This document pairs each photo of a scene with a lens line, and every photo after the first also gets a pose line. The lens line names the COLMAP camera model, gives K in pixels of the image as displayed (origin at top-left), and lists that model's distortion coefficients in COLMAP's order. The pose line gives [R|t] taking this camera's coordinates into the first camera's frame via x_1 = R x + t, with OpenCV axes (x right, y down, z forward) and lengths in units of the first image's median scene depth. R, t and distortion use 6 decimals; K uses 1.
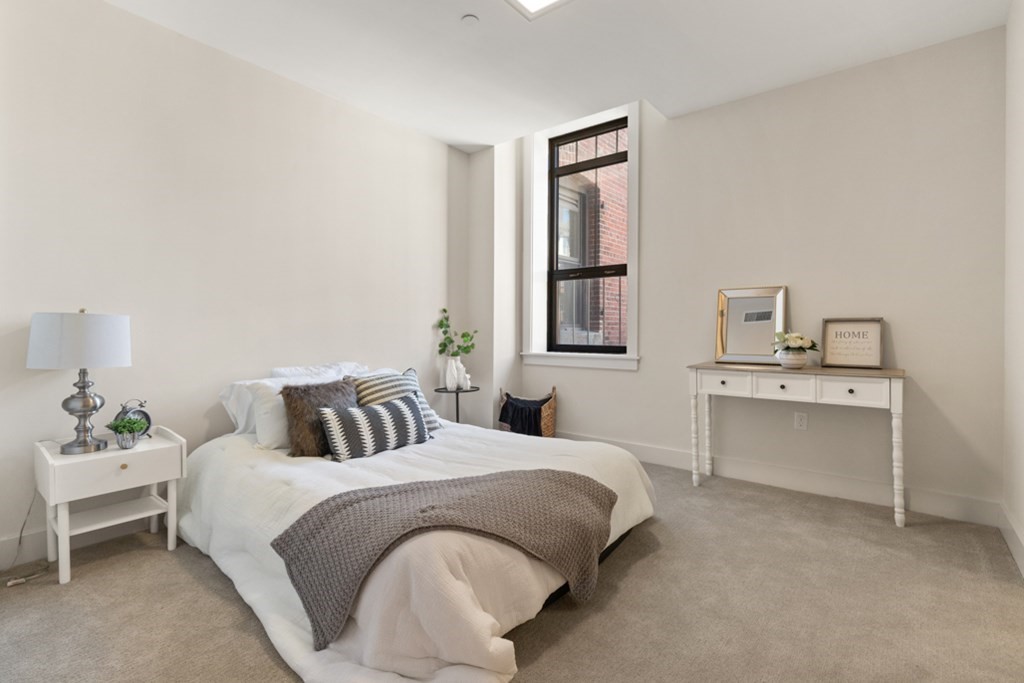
lens RADIAL K [[460.4, 0, 503.7], [0, 460.4, 320.3], [0, 0, 1]] dist [0.007523, -0.000252]
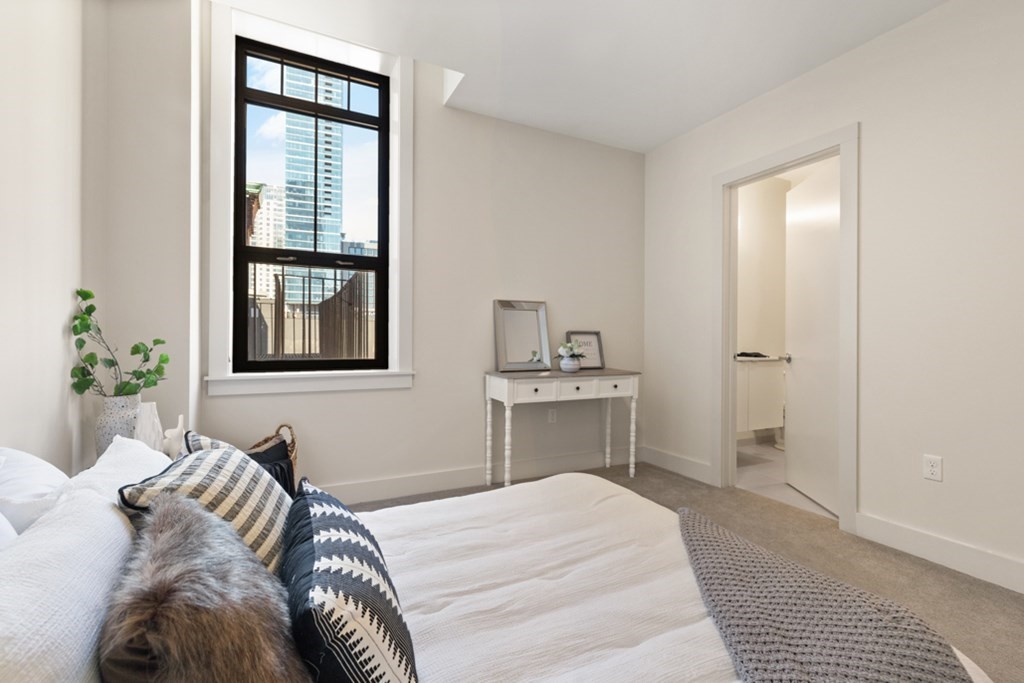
lens RADIAL K [[460.4, 0, 518.2], [0, 460.4, 340.3], [0, 0, 1]] dist [0.007523, -0.000252]
pose [[0.422979, 0.000479, 0.906139, -0.390292], [-0.026152, 0.999590, 0.011679, 0.007807], [-0.905762, -0.028637, 0.422818, 0.478967]]
